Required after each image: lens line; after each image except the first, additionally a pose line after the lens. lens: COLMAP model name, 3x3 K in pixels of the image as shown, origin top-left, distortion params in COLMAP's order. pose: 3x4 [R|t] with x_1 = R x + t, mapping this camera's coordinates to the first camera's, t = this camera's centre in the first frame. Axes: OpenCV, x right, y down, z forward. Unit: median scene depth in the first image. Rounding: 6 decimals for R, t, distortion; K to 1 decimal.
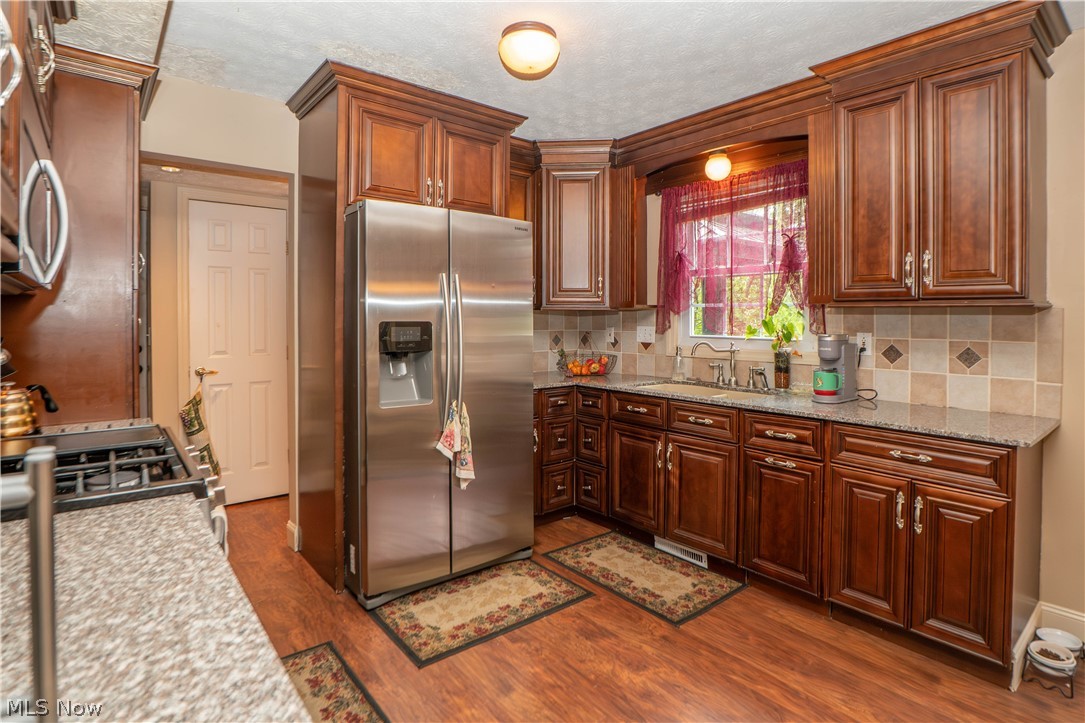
lens RADIAL K [[549.8, 0, 544.6], [0, 549.8, 323.6], [0, 0, 1]] dist [-0.036119, 0.000164]
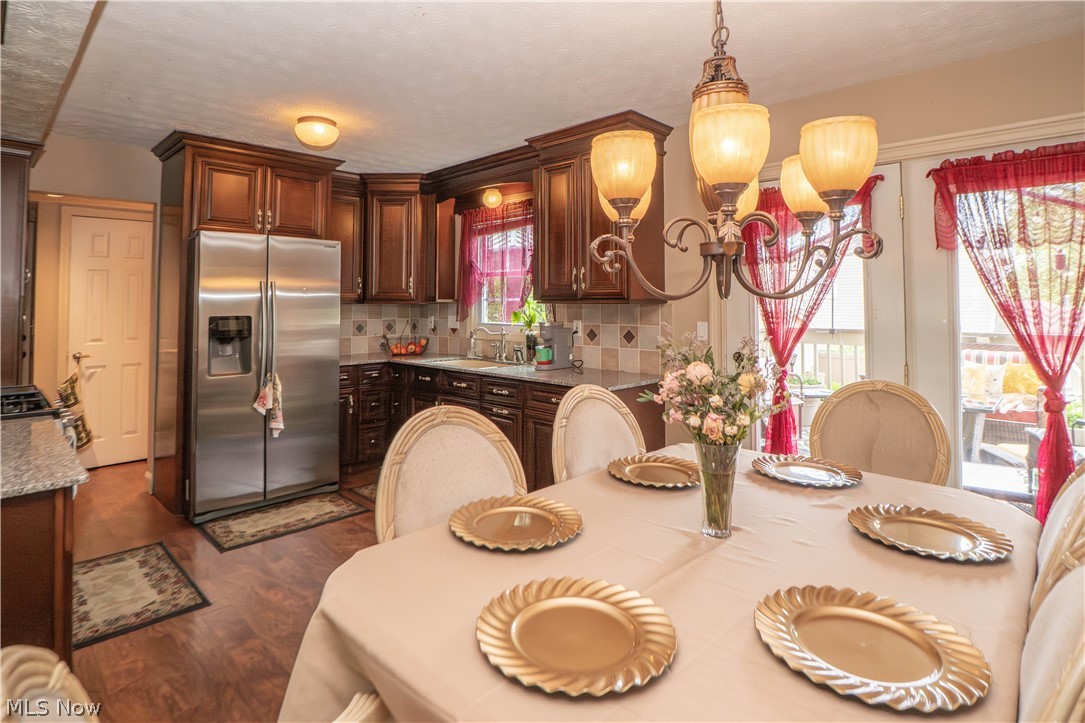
lens RADIAL K [[552.5, 0, 537.8], [0, 552.5, 281.1], [0, 0, 1]] dist [-0.026671, 0.001024]
pose [[0.993372, -0.002336, 0.114920, 0.317573], [0.007870, 0.998829, -0.047731, -0.016950], [-0.114674, 0.048319, 0.992227, -0.422345]]
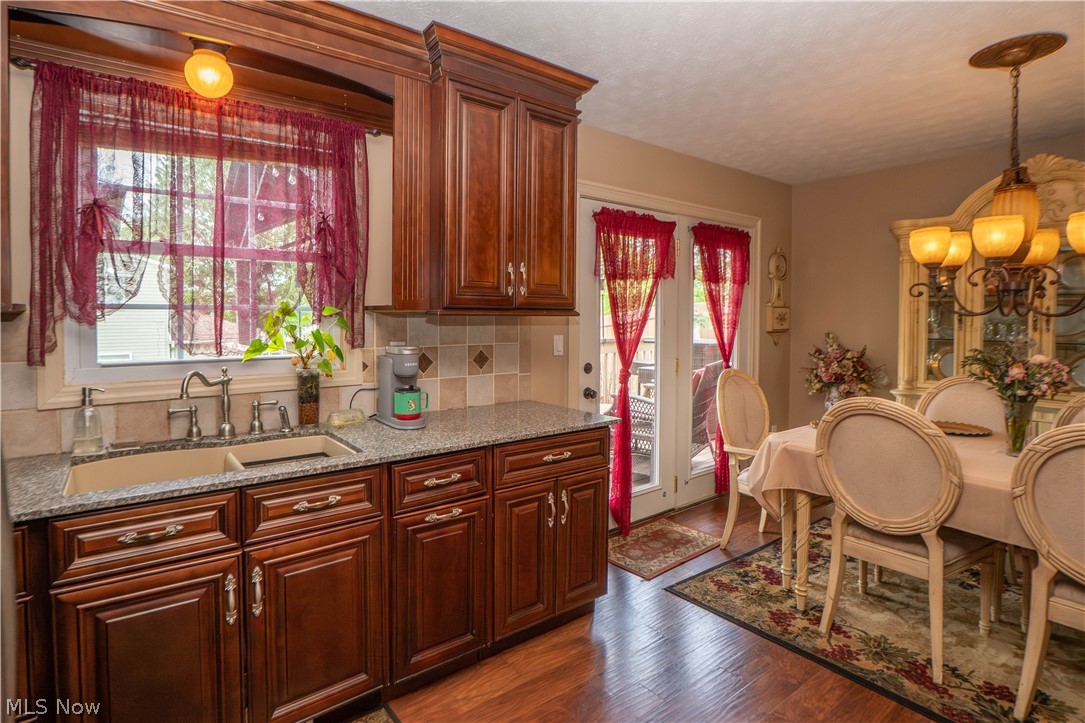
lens RADIAL K [[549.8, 0, 544.6], [0, 549.8, 323.6], [0, 0, 1]] dist [-0.036119, 0.000164]
pose [[0.024961, -0.025053, 0.999374, -0.298840], [0.004674, 0.999678, 0.024944, -0.033669], [-0.999678, 0.004049, 0.025070, 0.728914]]
